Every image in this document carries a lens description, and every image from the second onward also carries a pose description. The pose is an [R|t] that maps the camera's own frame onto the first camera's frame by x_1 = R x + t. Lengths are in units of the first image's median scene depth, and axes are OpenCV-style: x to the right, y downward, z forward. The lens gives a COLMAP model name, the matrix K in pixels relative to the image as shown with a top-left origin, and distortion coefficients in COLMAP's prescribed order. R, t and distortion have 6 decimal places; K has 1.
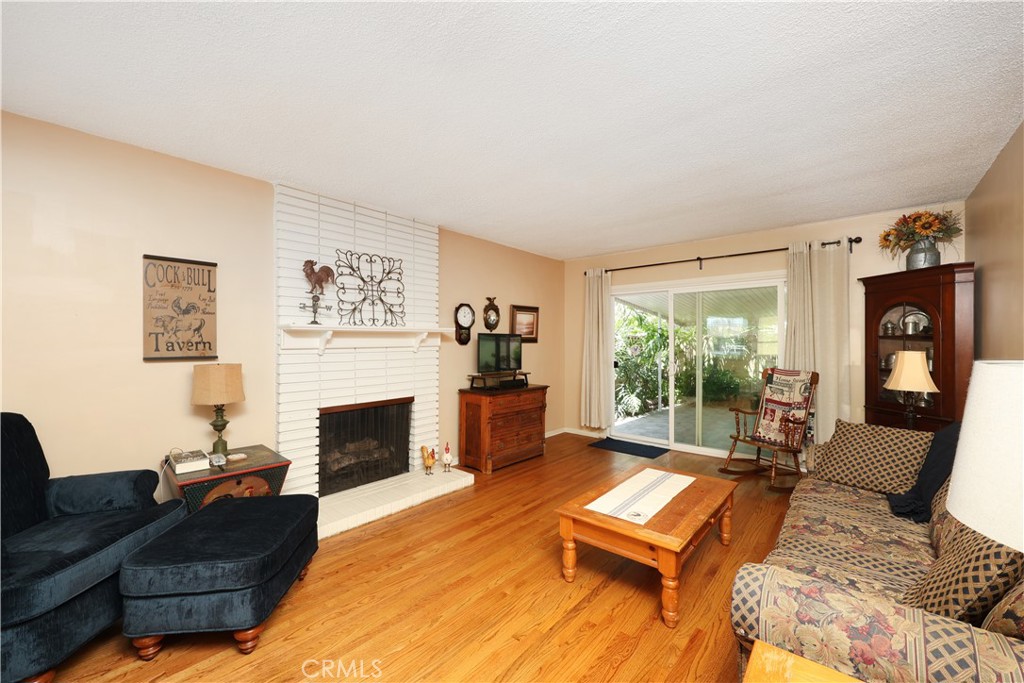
lens RADIAL K [[429.1, 0, 487.7], [0, 429.1, 345.1], [0, 0, 1]] dist [0.002663, 0.000967]
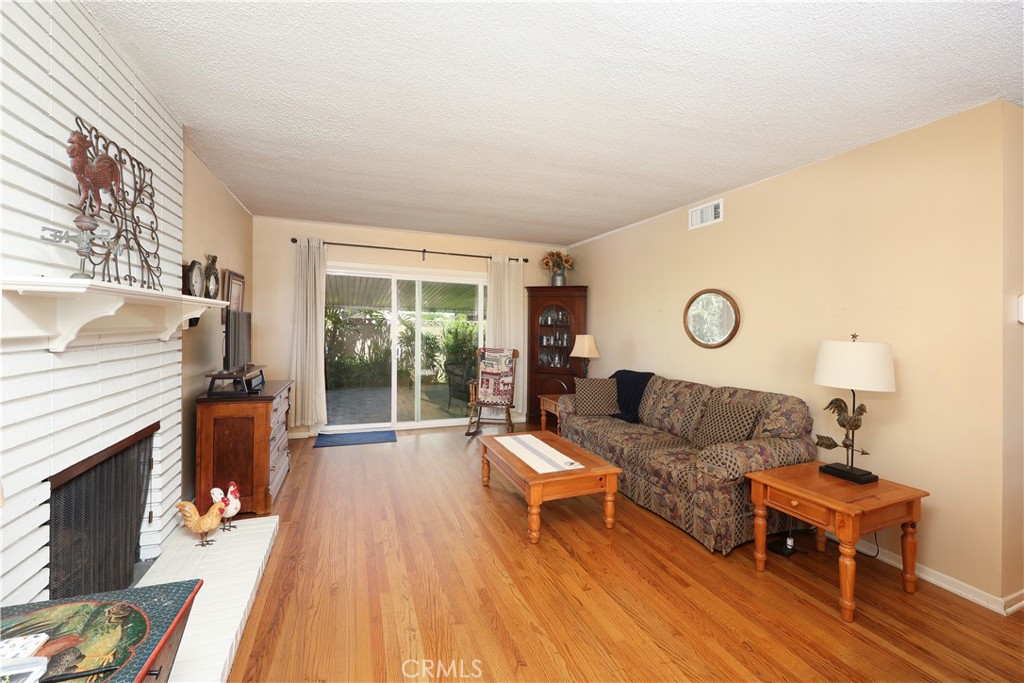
lens RADIAL K [[429.1, 0, 563.5], [0, 429.1, 333.7], [0, 0, 1]] dist [0.002663, 0.000967]
pose [[0.388078, -0.004532, 0.921615, -0.523437], [-0.011256, 0.999890, 0.009657, -0.005130], [-0.921558, -0.014122, 0.387984, 0.323861]]
